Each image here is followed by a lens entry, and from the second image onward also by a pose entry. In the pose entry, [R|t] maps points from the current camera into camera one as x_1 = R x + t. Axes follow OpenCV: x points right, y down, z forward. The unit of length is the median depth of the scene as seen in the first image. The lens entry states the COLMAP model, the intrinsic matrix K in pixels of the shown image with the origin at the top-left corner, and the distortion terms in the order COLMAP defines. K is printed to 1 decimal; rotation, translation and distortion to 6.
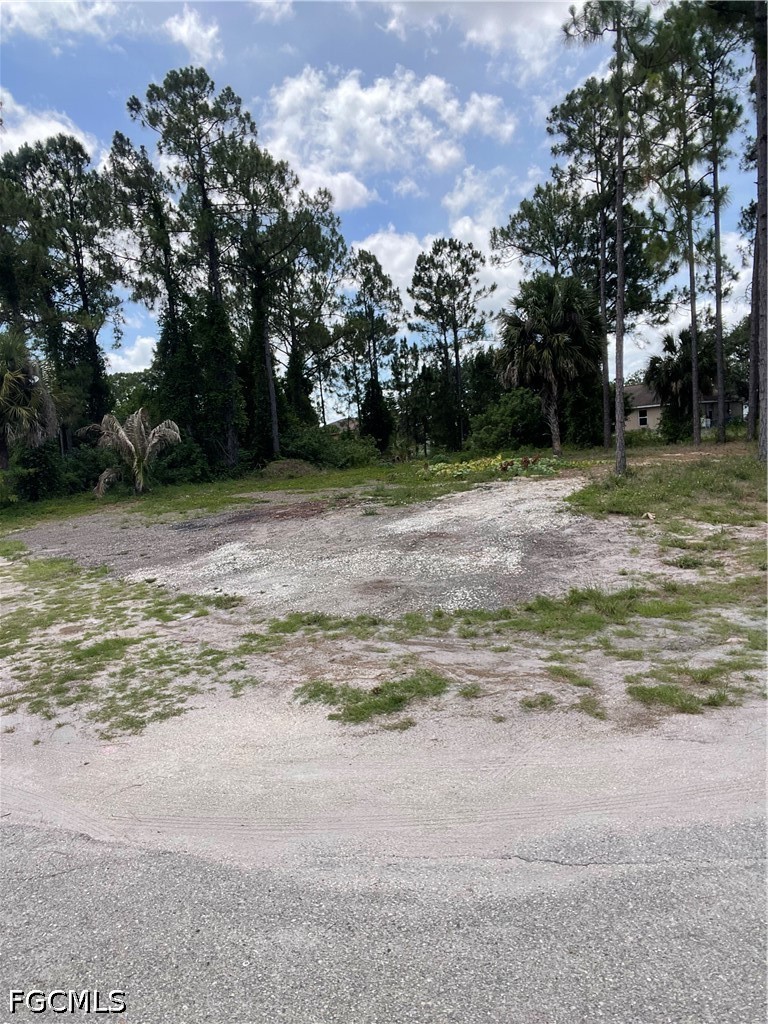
lens RADIAL K [[702.2, 0, 385.3], [0, 702.2, 530.6], [0, 0, 1]] dist [0.028075, -0.079468]
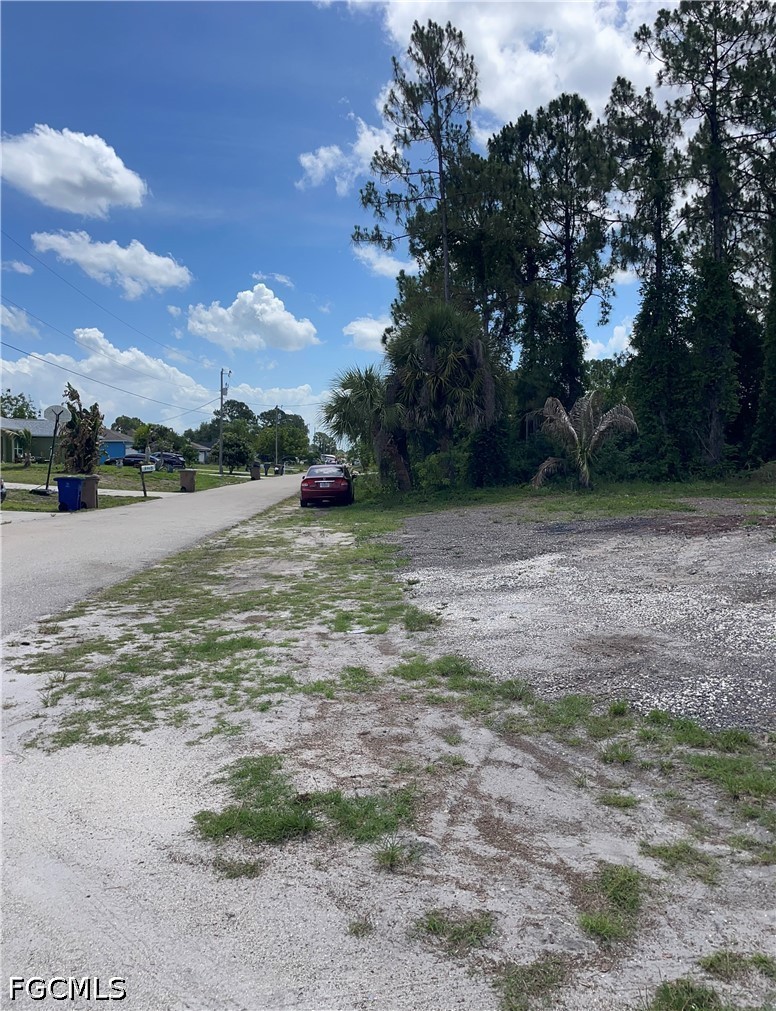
lens RADIAL K [[794.3, 0, 373.9], [0, 794.3, 509.2], [0, 0, 1]] dist [0.002848, -0.003440]
pose [[0.763584, 0.096576, -0.638446, 0.070936], [-0.115373, 0.993247, 0.012259, -0.007693], [0.635318, 0.064299, 0.769569, 0.070265]]
